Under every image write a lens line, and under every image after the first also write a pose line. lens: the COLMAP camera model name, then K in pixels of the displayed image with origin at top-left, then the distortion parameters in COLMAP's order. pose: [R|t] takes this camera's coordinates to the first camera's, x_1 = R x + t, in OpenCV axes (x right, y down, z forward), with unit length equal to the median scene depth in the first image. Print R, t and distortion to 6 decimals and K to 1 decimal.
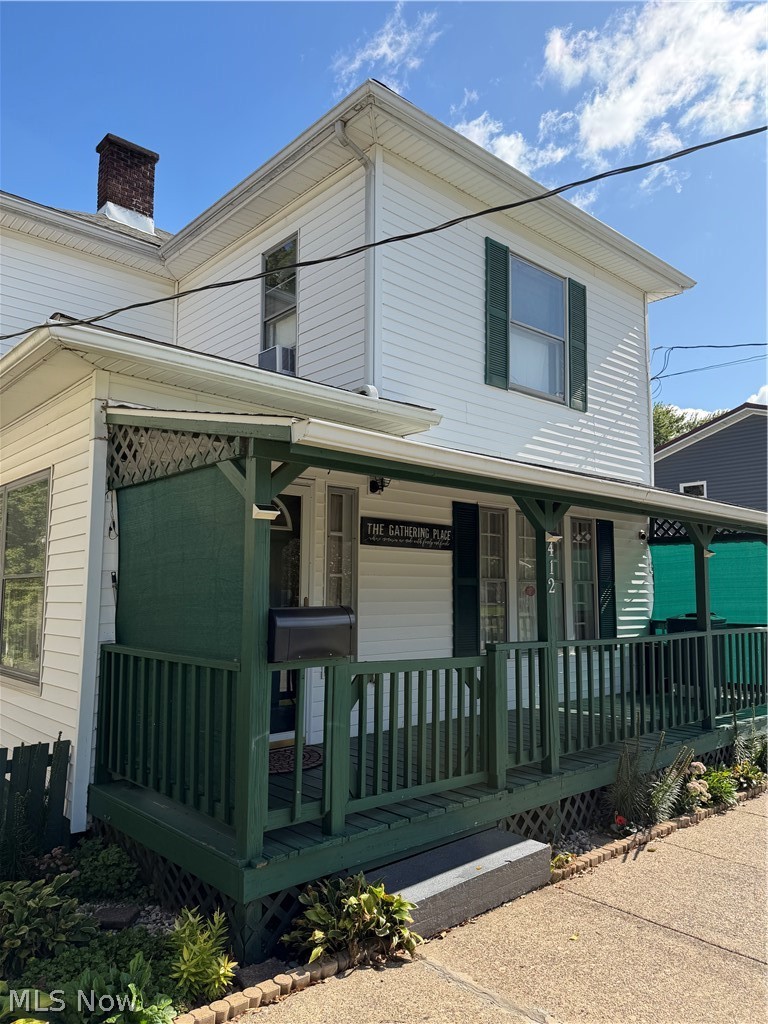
lens RADIAL K [[723.6, 0, 387.2], [0, 723.6, 514.8], [0, 0, 1]] dist [0.032170, -0.052853]
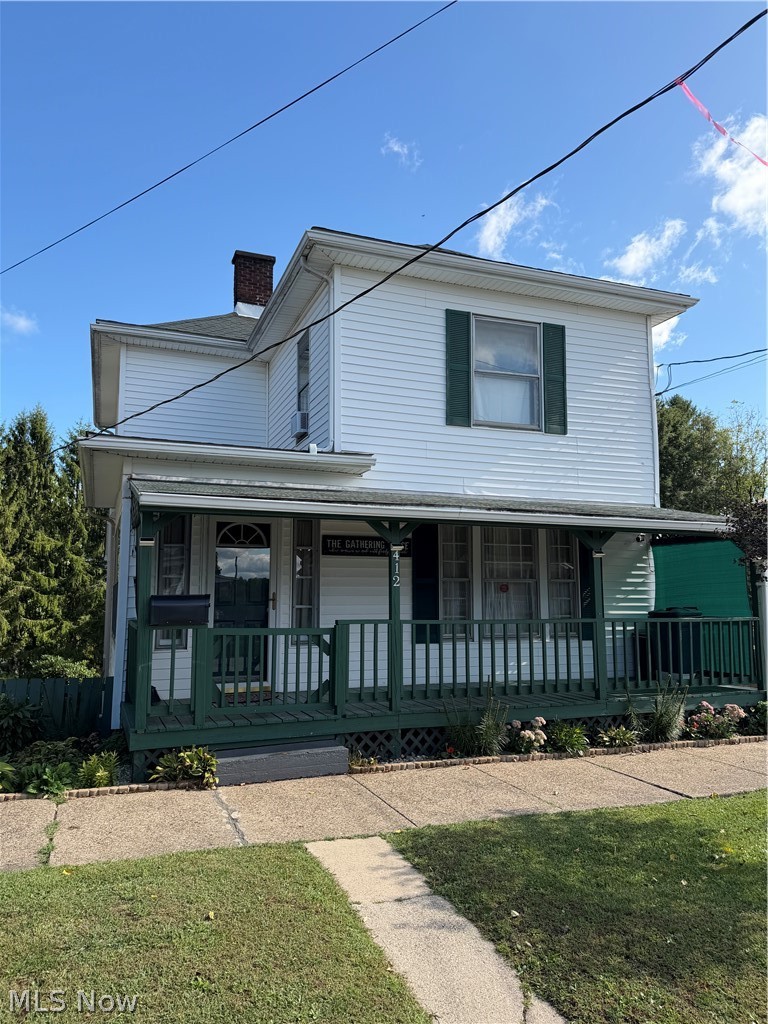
lens RADIAL K [[723.6, 0, 382.5], [0, 723.6, 518.8], [0, 0, 1]] dist [0.032170, -0.052853]
pose [[0.931477, -0.045780, -0.360909, 0.684628], [0.044360, 0.998941, -0.012223, -0.007894], [0.361087, -0.004624, 0.932521, -0.317231]]
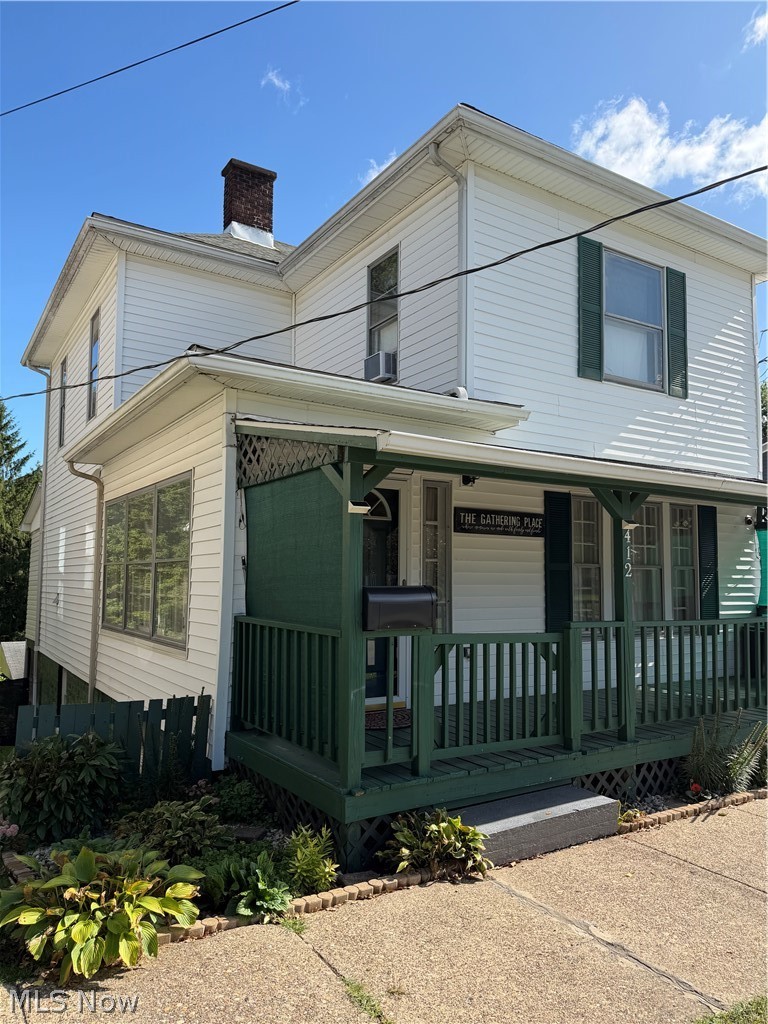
lens RADIAL K [[723.6, 0, 380.5], [0, 723.6, 519.4], [0, 0, 1]] dist [0.032170, -0.052853]
pose [[0.984704, -0.008619, -0.174020, 0.049954], [0.013226, 0.999592, 0.025328, -0.008791], [0.173731, -0.027242, 0.984416, -0.120664]]
